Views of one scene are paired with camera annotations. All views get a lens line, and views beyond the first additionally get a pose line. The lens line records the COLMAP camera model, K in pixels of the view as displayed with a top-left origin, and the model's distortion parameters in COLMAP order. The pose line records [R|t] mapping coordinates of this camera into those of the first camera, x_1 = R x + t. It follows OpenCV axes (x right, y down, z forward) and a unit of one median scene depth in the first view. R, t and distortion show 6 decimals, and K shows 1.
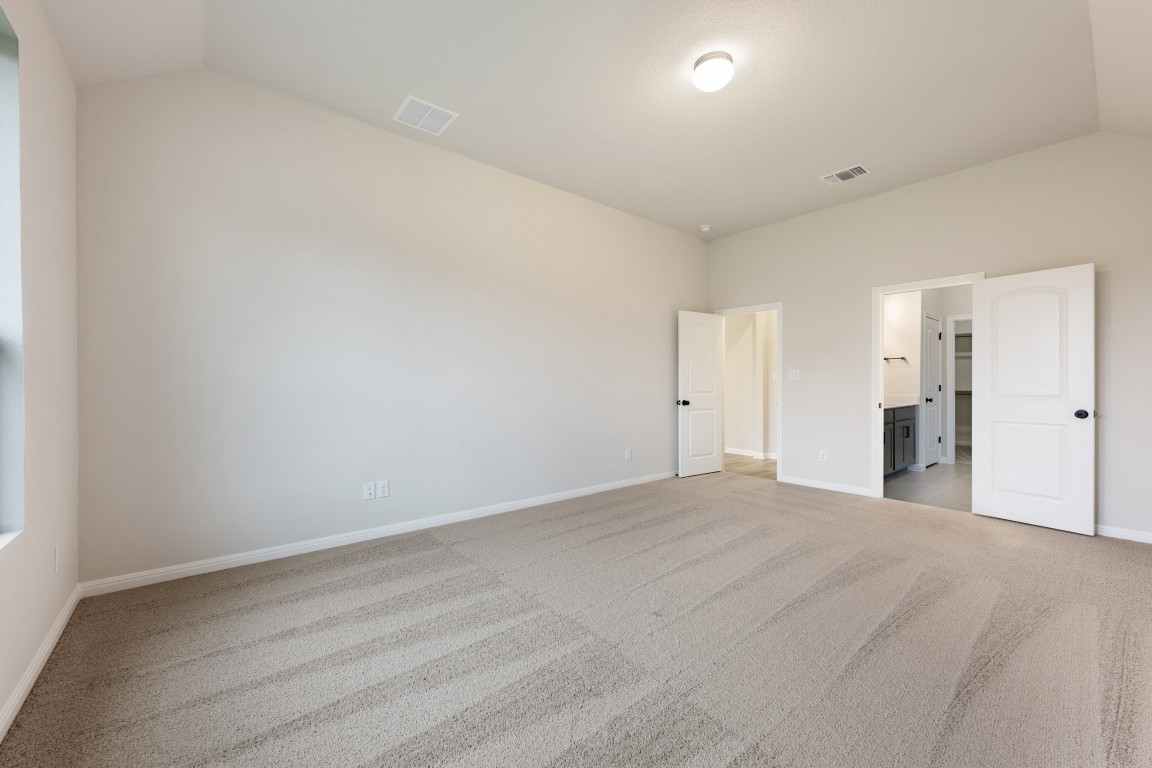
lens RADIAL K [[455.1, 0, 571.2], [0, 455.1, 383.7], [0, 0, 1]] dist [0.001892, -0.000412]
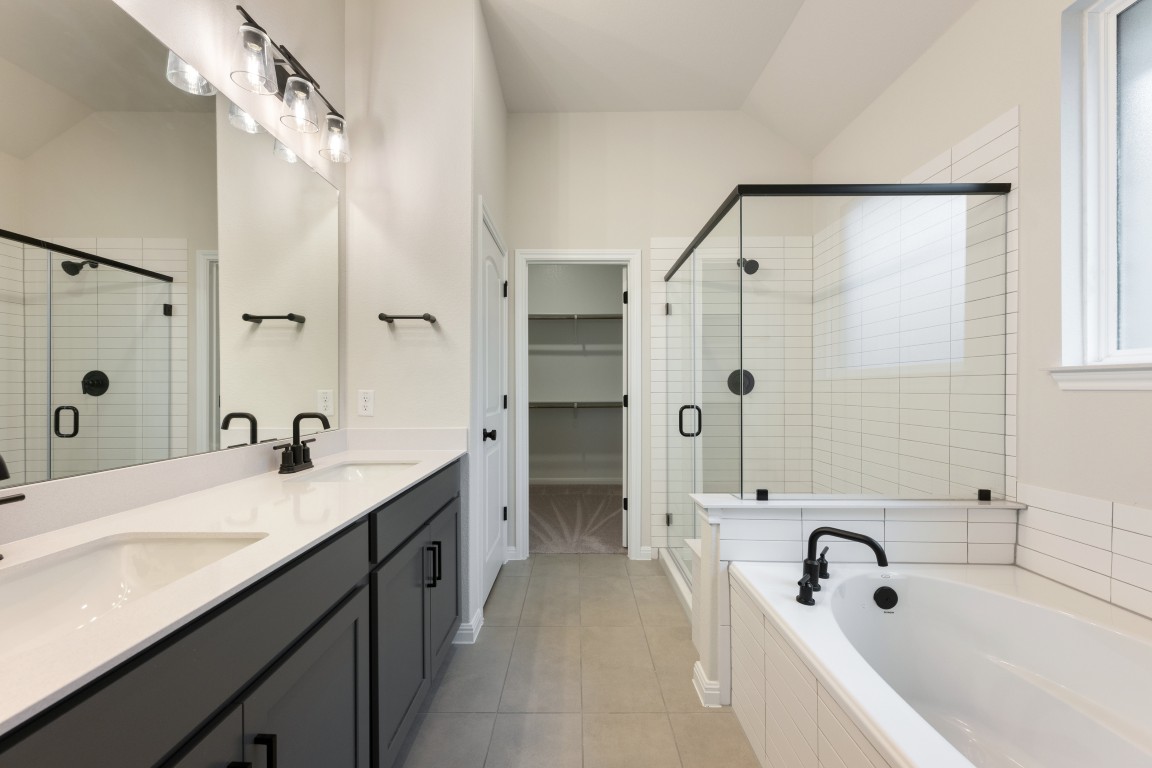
lens RADIAL K [[455.1, 0, 580.4], [0, 455.1, 389.3], [0, 0, 1]] dist [0.001892, -0.000412]
pose [[0.627388, 0.000002, 0.778707, 0.530178], [0.001814, 0.999997, -0.001464, -0.002034], [-0.778705, 0.002331, 0.627386, 0.693488]]
